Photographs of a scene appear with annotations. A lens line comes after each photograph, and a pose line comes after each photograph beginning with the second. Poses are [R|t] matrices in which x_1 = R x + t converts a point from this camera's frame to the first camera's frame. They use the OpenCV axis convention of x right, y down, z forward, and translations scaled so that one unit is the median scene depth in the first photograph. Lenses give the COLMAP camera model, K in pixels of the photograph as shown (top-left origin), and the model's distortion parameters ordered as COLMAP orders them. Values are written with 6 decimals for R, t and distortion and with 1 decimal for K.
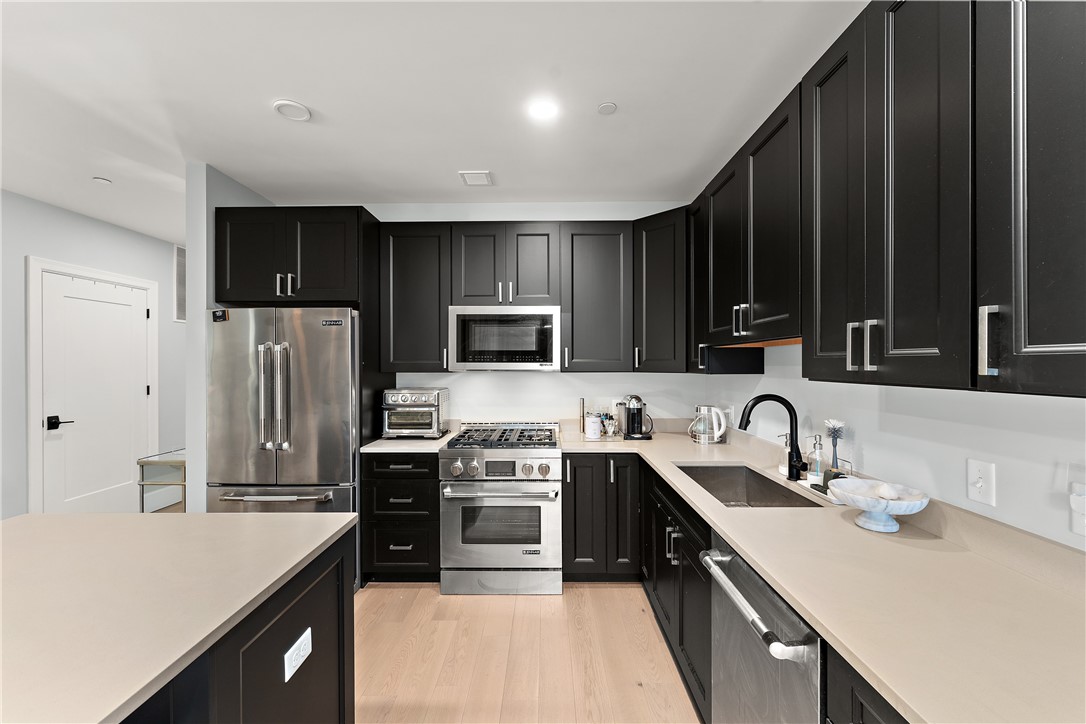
lens RADIAL K [[435.2, 0, 539.4], [0, 435.2, 364.3], [0, 0, 1]] dist [0.001786, 0.000744]
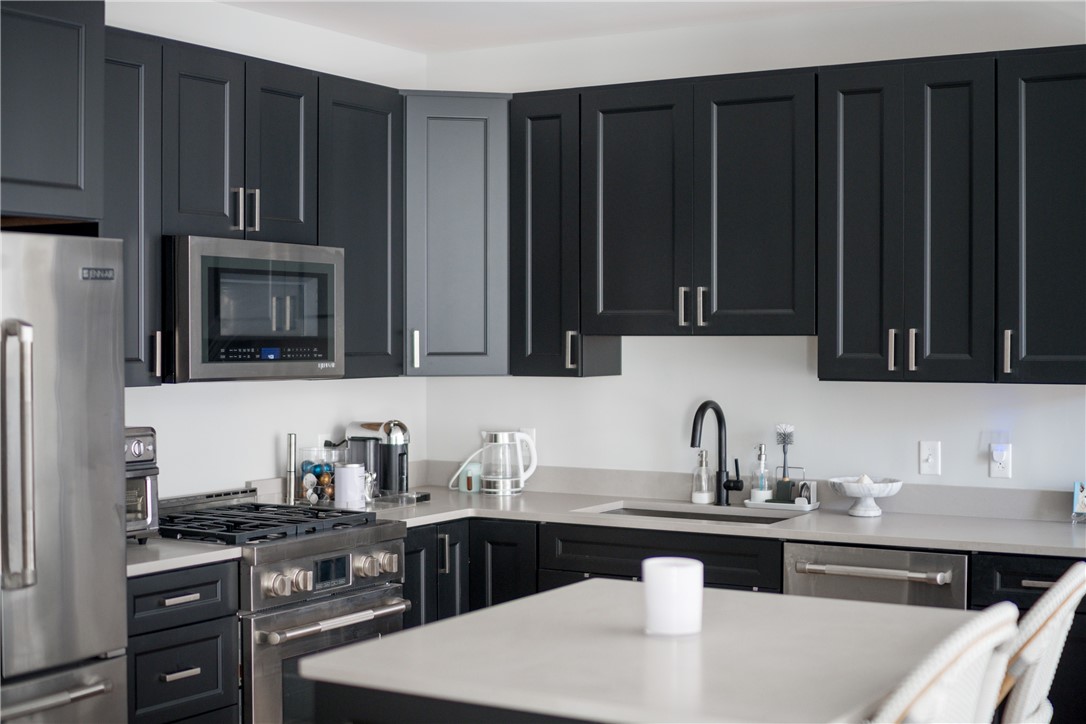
lens RADIAL K [[1590.7, 0, 519.9], [0, 1590.7, 354.6], [0, 0, 1]] dist [-0.102077, 0.000000]
pose [[0.503804, -0.008692, 0.863775, -1.568045], [0.000490, 0.999952, 0.009777, -0.031478], [-0.863818, -0.004503, 0.503784, -0.115475]]
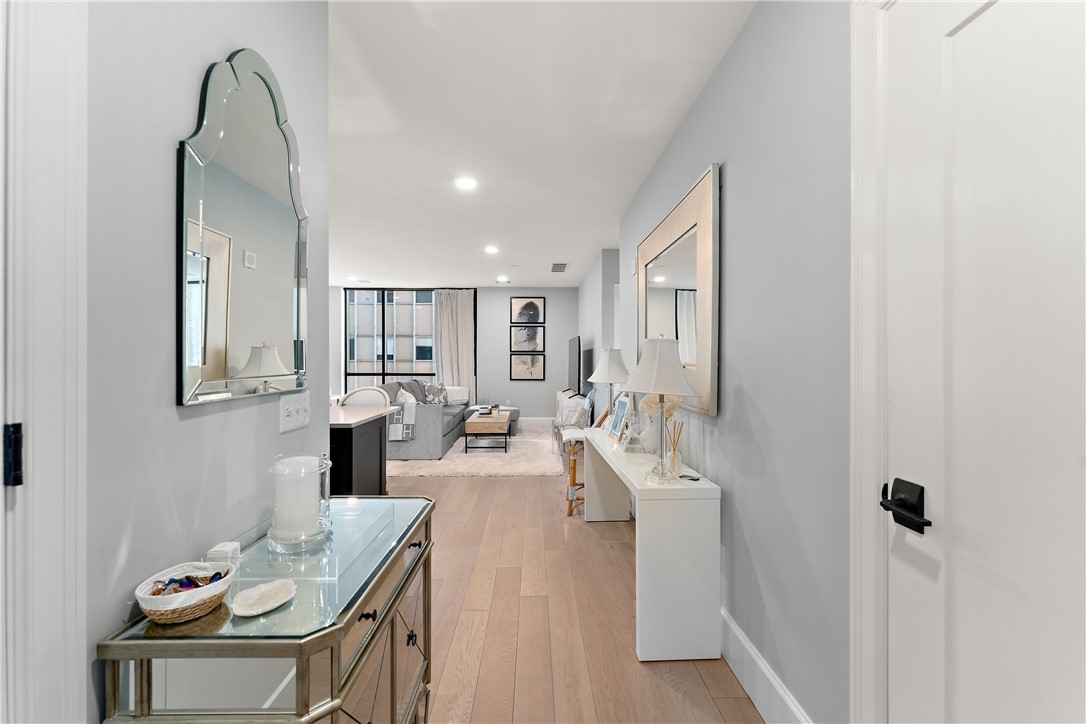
lens RADIAL K [[435.2, 0, 540.0], [0, 435.2, 361.6], [0, 0, 1]] dist [0.001786, 0.000744]
pose [[-0.999524, 0.000211, -0.030851, -1.099164], [0.000084, 0.999992, 0.004103, 0.047075], [0.030852, 0.004098, -0.999516, 1.640194]]
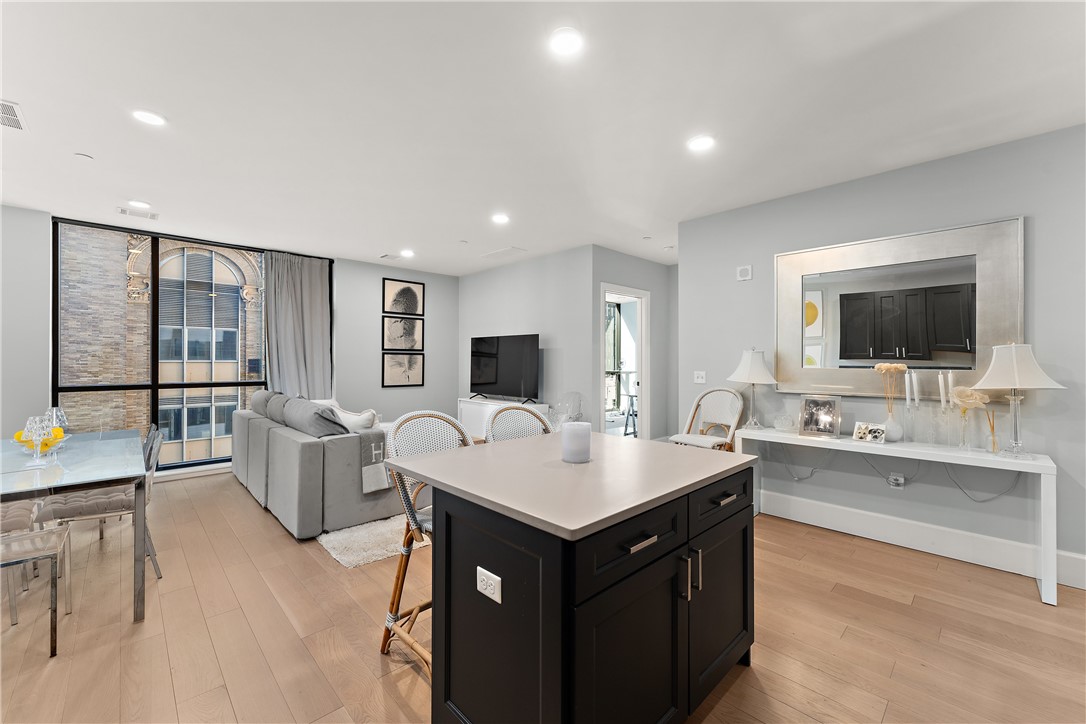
lens RADIAL K [[435.2, 0, 538.1], [0, 435.2, 362.0], [0, 0, 1]] dist [0.001786, 0.000744]
pose [[-0.715472, 0.002581, -0.698637, 0.047986], [-0.000469, 0.999991, 0.004175, 0.045152], [0.698641, 0.003315, -0.715464, 0.822845]]
